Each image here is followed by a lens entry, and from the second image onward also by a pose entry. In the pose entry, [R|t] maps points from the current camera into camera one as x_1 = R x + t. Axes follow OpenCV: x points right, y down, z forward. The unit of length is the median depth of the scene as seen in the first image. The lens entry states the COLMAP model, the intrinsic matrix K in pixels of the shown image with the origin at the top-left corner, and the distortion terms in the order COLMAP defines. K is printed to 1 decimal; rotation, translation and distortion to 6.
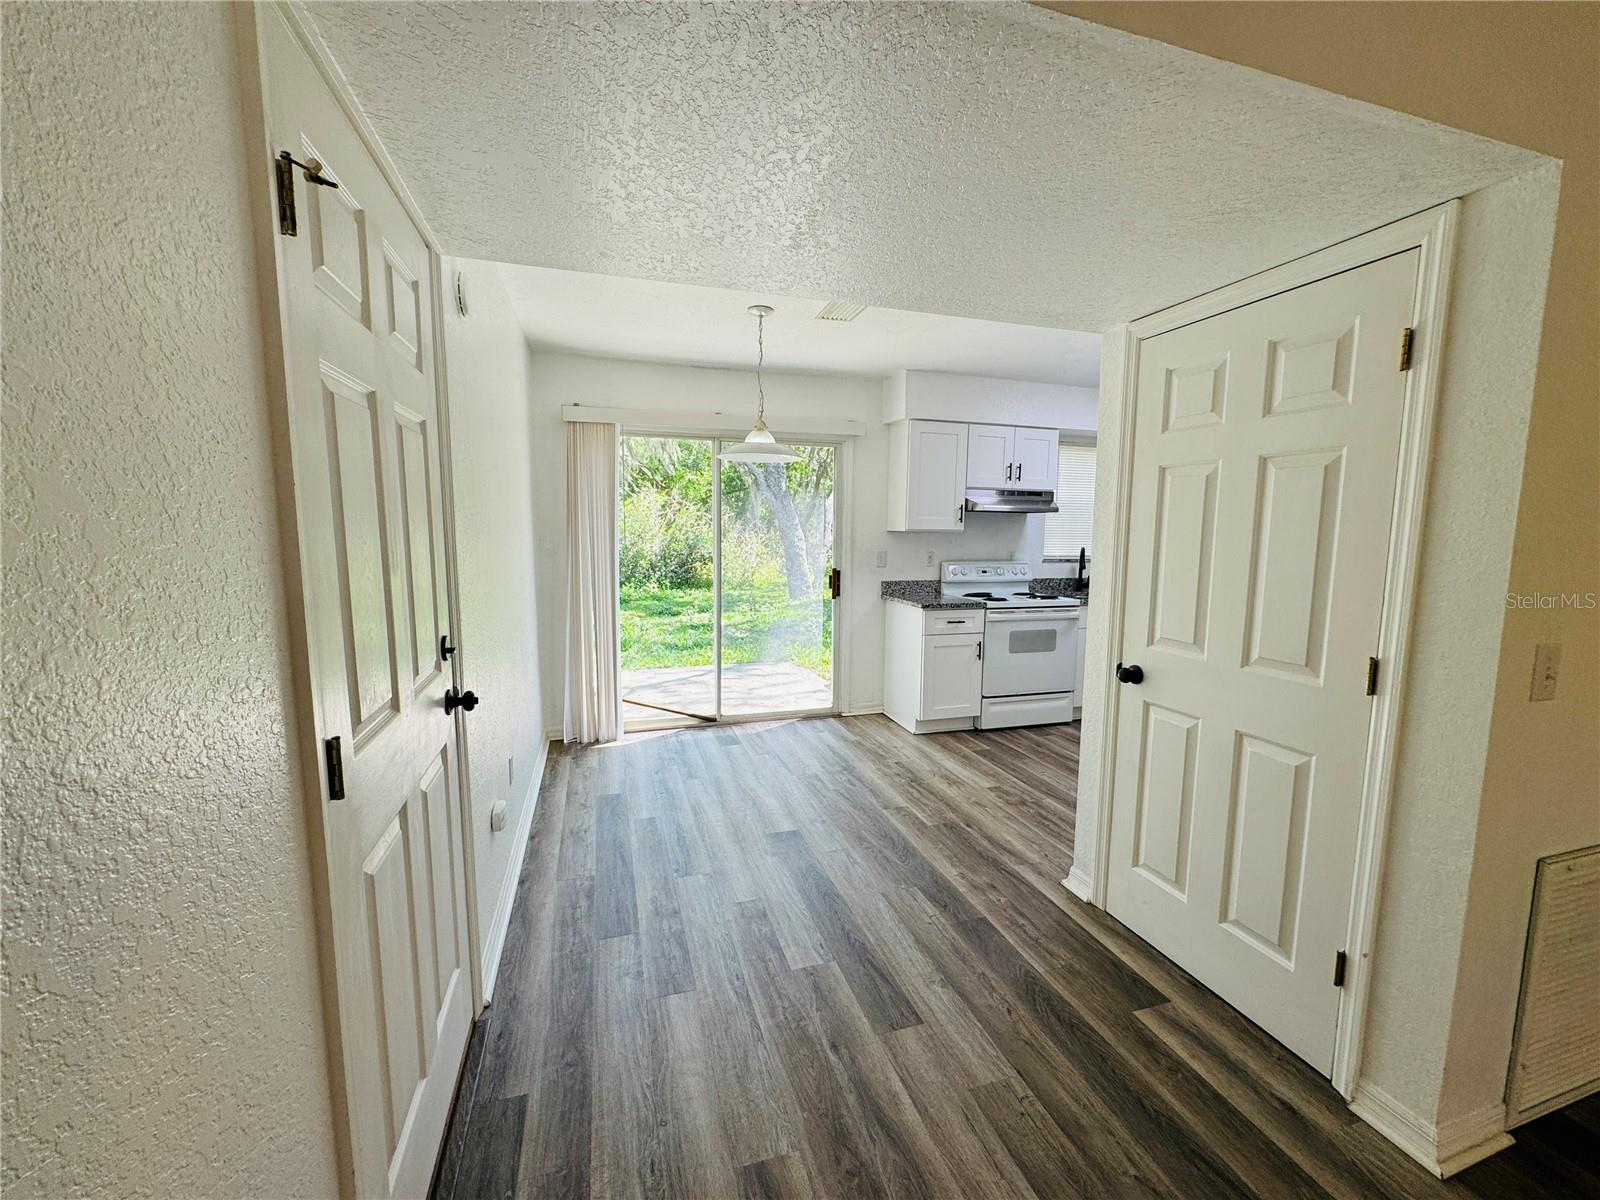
lens RADIAL K [[638.3, 0, 800.7], [0, 638.3, 601.2], [0, 0, 1]] dist [-0.002288, 0.000579]
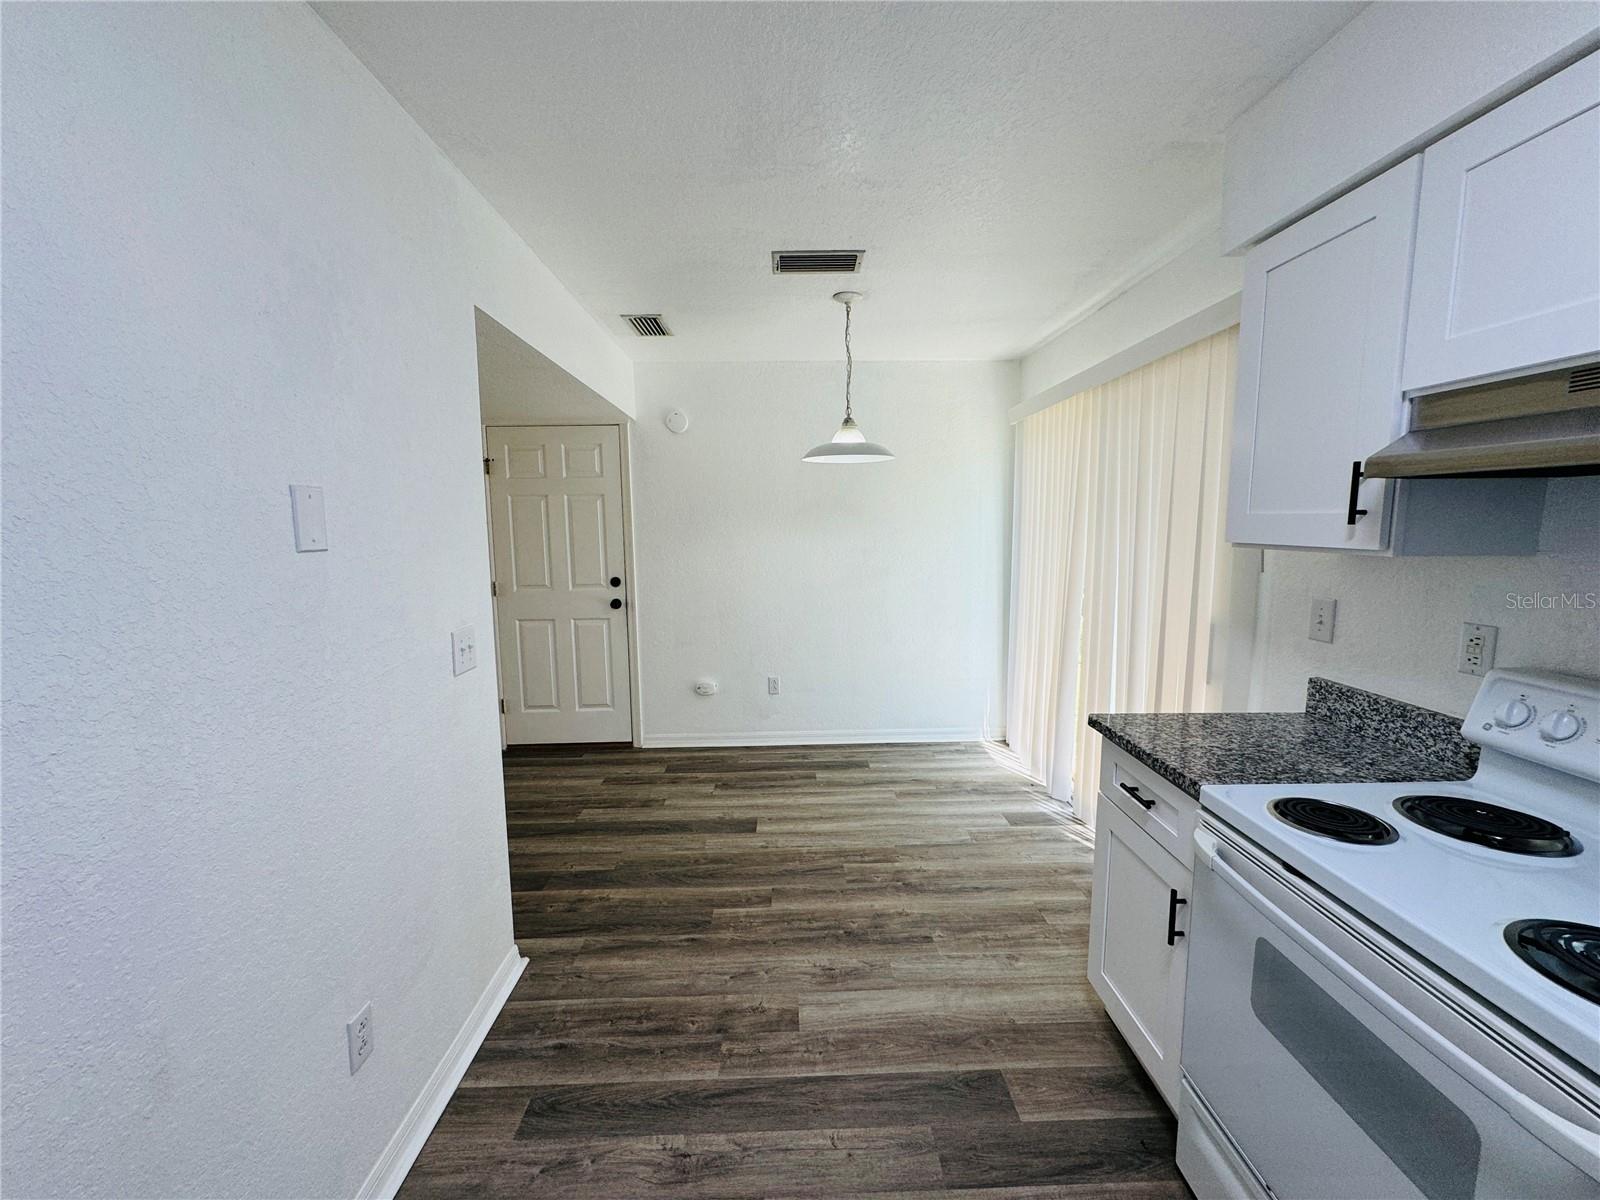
lens RADIAL K [[638.3, 0, 798.8], [0, 638.3, 594.3], [0, 0, 1]] dist [-0.002288, 0.000579]
pose [[-0.267765, 0.100247, -0.958255, 0.644197], [-0.105992, 0.985471, 0.132712, -0.111085], [0.957637, 0.137103, -0.253249, 0.896352]]
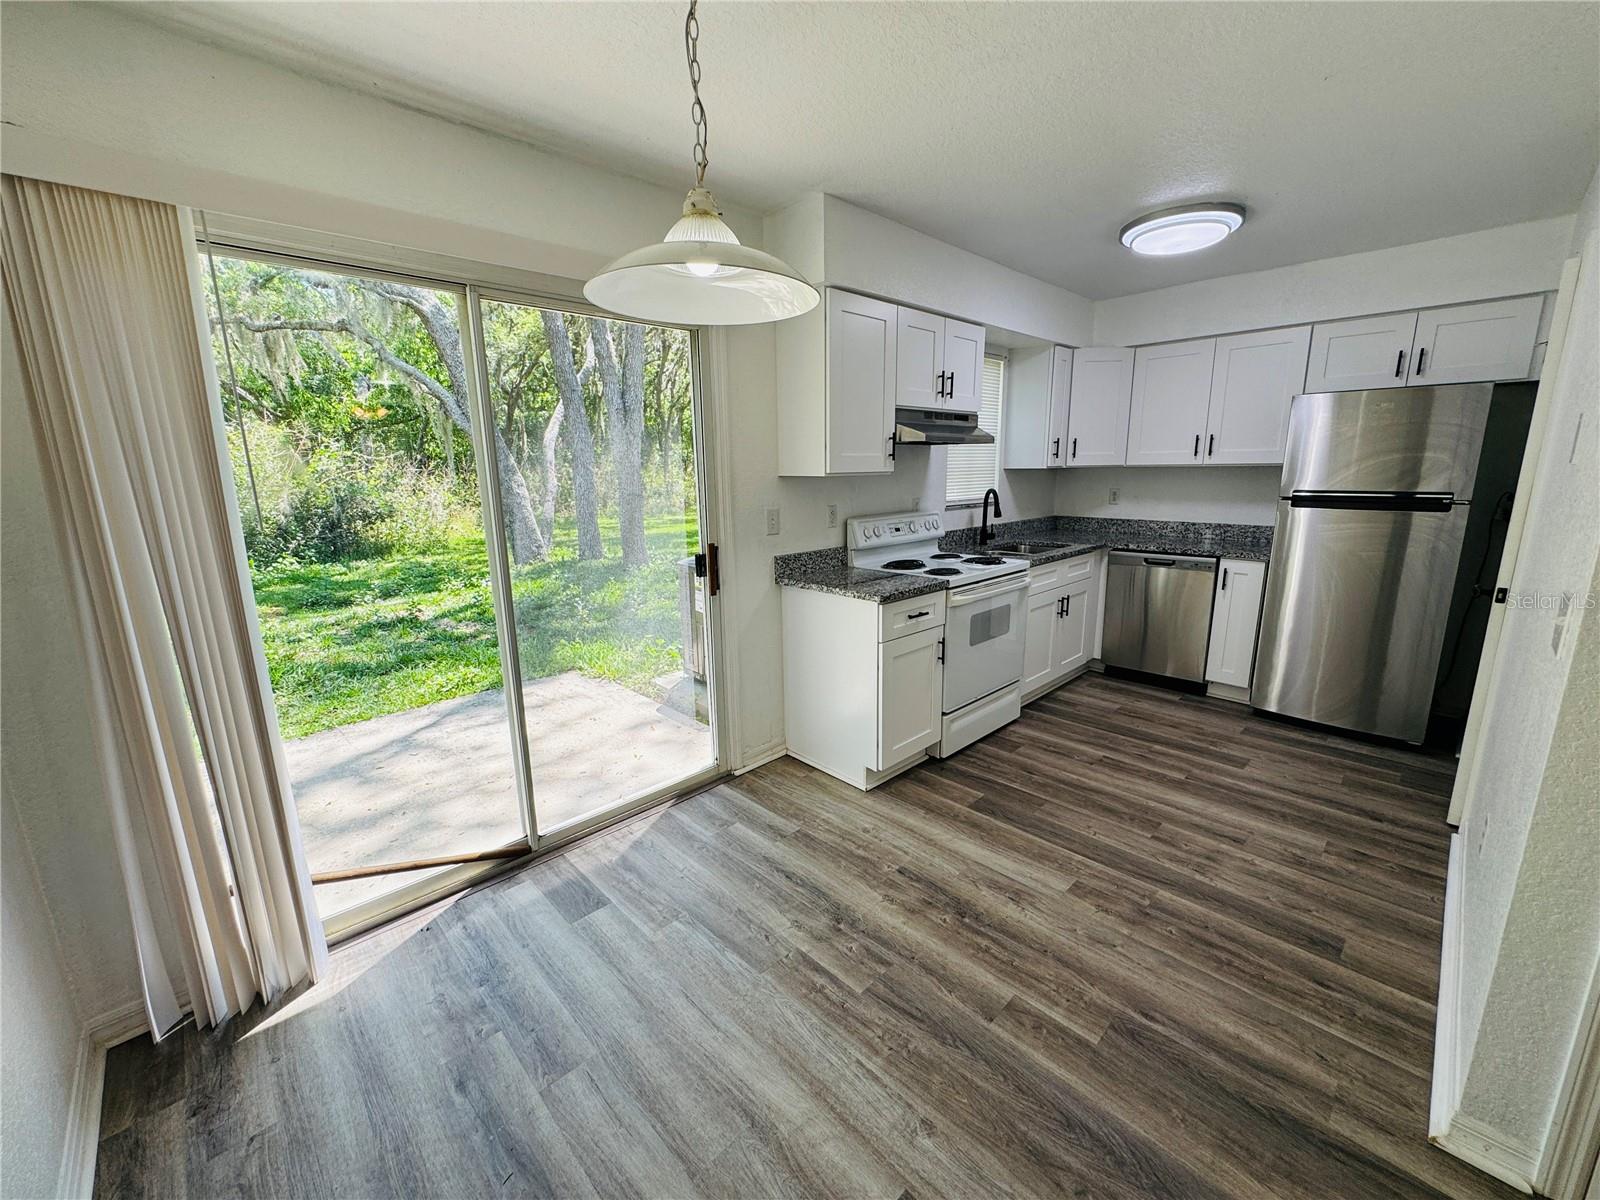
lens RADIAL K [[638.3, 0, 799.2], [0, 638.3, 599.4], [0, 0, 1]] dist [-0.002288, 0.000579]
pose [[0.893308, -0.117061, 0.433933, -0.148186], [0.075089, 0.990788, 0.112702, -0.066816], [-0.443128, -0.068094, 0.893868, 0.474200]]
